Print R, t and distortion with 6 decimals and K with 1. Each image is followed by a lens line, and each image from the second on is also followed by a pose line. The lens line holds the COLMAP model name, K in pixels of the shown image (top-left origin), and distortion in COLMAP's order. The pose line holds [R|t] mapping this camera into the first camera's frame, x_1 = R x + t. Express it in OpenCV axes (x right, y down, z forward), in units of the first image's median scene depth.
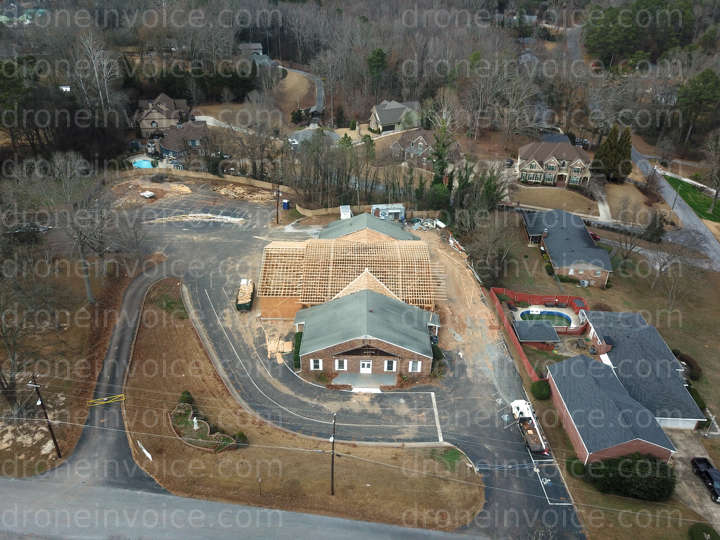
lens RADIAL K [[559.5, 0, 362.0], [0, 559.5, 252.8], [0, 0, 1]] dist [0.003860, 0.002152]
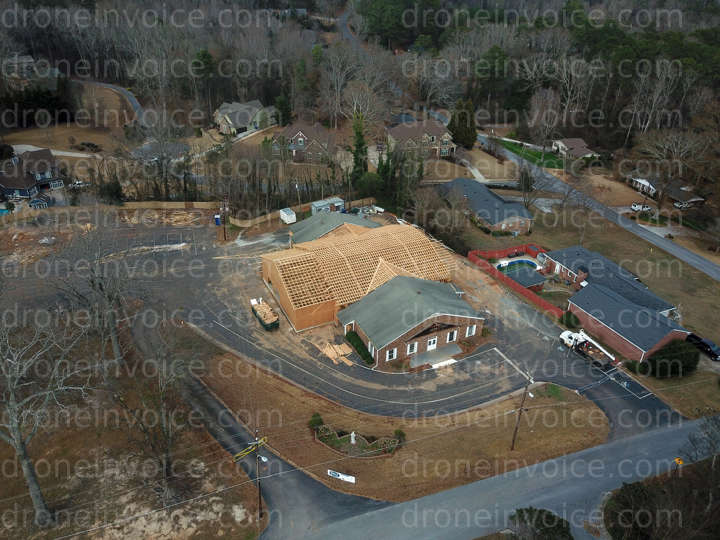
lens RADIAL K [[550.5, 0, 360.0], [0, 550.5, 270.0], [0, 0, 1]] dist [0.000912, 0.000331]
pose [[0.899126, -0.227592, 0.373863, -0.428334], [0.213157, 0.973726, 0.080131, -0.041182], [-0.382277, 0.007644, 0.924016, 0.075958]]
